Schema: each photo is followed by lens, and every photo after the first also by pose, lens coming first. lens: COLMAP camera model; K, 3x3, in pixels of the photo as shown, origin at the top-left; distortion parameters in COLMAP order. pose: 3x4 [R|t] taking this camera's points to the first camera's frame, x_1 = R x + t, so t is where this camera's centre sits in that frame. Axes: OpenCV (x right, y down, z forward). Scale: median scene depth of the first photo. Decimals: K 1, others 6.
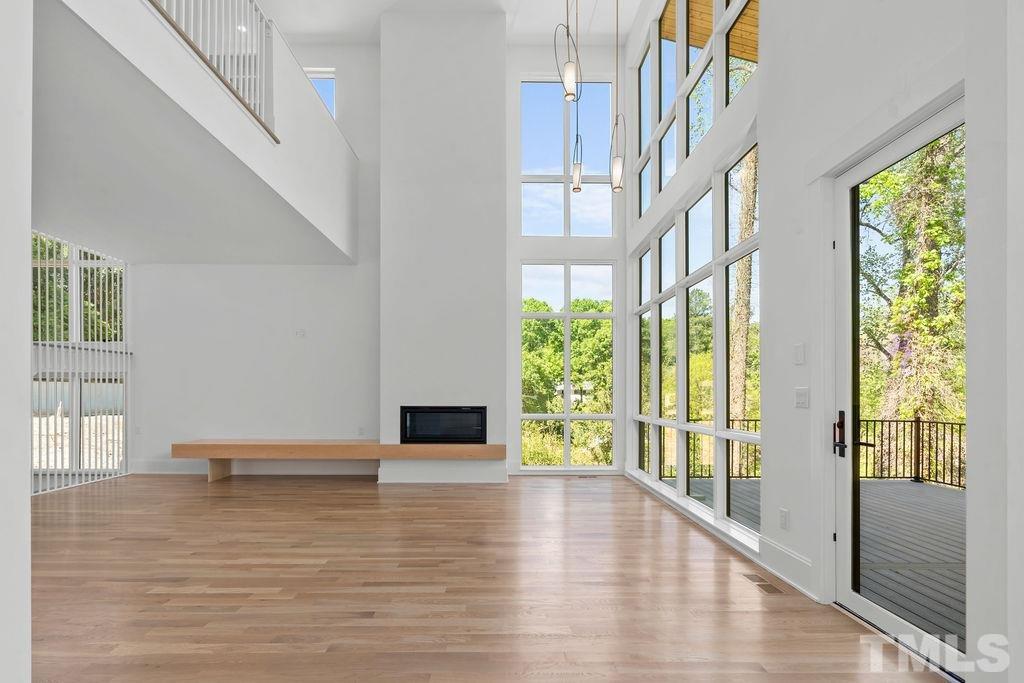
lens RADIAL K [[489.2, 0, 514.7], [0, 489.2, 395.6], [0, 0, 1]] dist [-0.006642, -0.000694]
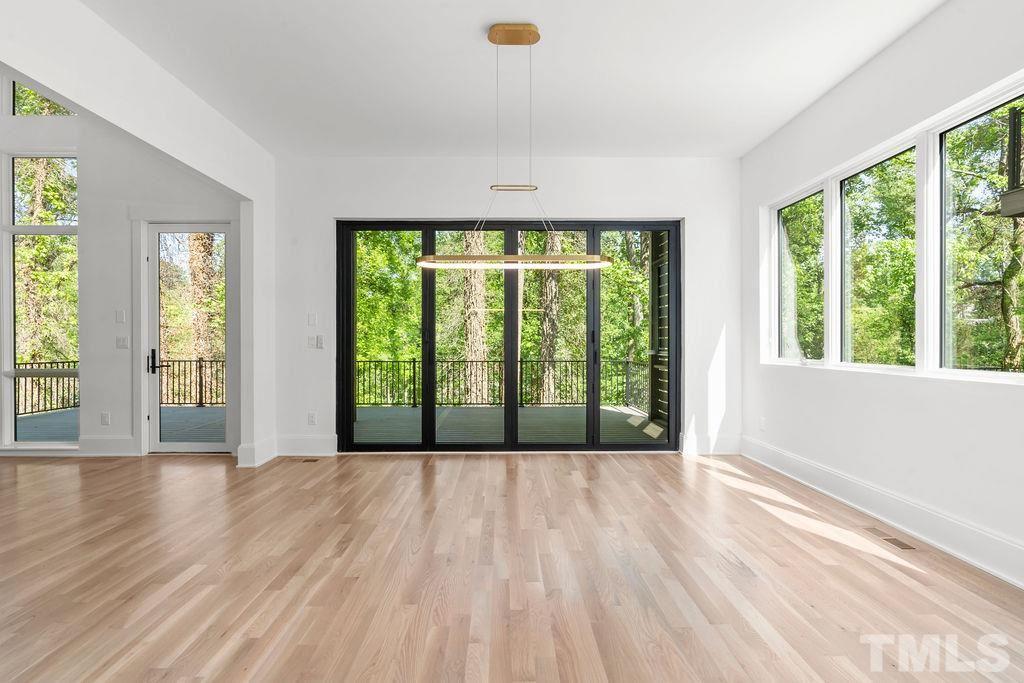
lens RADIAL K [[489.2, 0, 510.3], [0, 489.2, 340.9], [0, 0, 1]] dist [-0.006642, -0.000694]
pose [[0.013570, -0.002490, 0.999905, -0.555667], [0.001027, 0.999996, 0.002476, -0.001421], [-0.999907, 0.000993, 0.013572, -0.186358]]
